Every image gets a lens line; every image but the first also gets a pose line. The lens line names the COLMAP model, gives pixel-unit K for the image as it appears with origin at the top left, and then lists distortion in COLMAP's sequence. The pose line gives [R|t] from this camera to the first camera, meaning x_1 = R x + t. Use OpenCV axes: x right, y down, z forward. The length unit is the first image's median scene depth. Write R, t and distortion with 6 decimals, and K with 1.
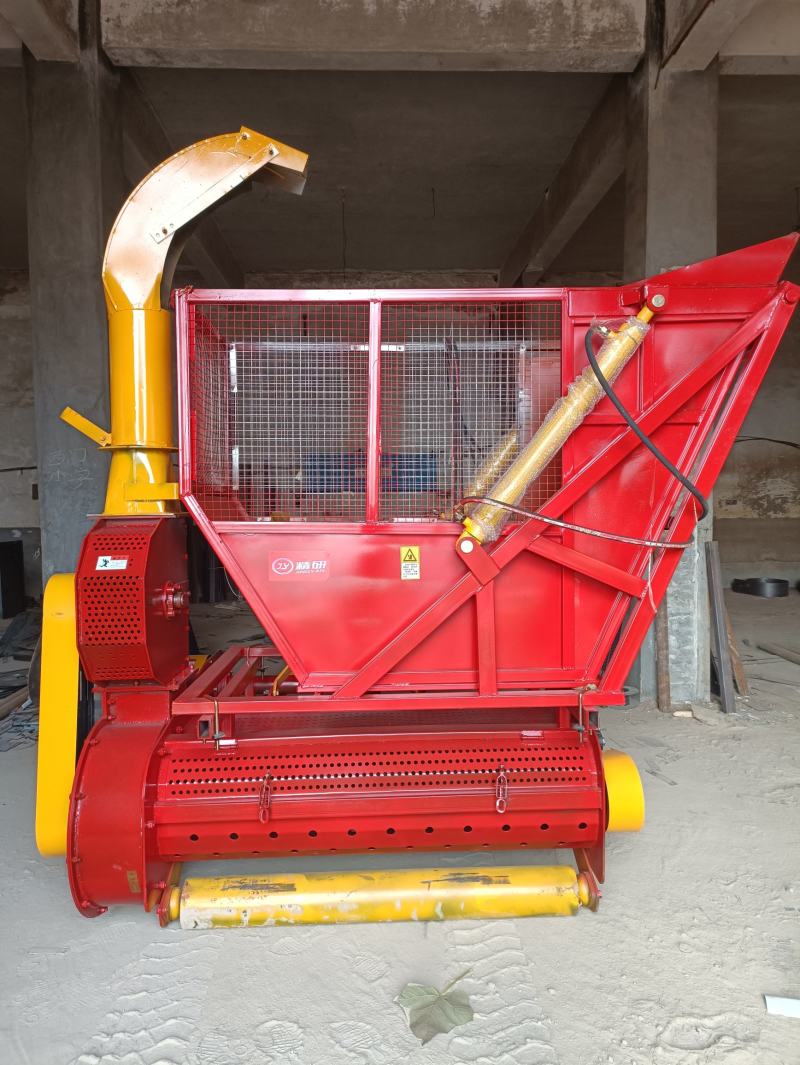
lens RADIAL K [[784.7, 0, 404.9], [0, 784.7, 527.1], [0, 0, 1]] dist [0.056004, -0.042196]
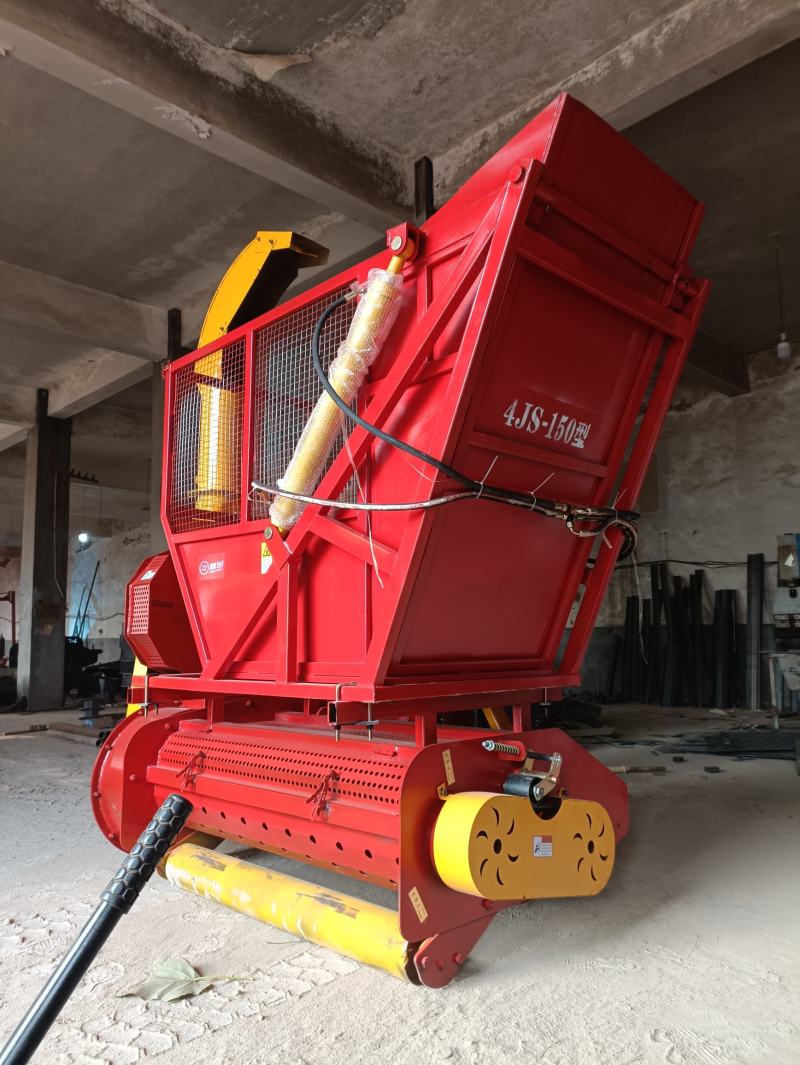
lens RADIAL K [[785.8, 0, 402.1], [0, 785.8, 528.7], [0, 0, 1]] dist [0.052318, -0.039835]
pose [[0.674175, -0.099304, -0.731865, 0.709250], [-0.020337, 0.988048, -0.152798, 0.129147], [0.738292, 0.117896, 0.664098, 0.333322]]
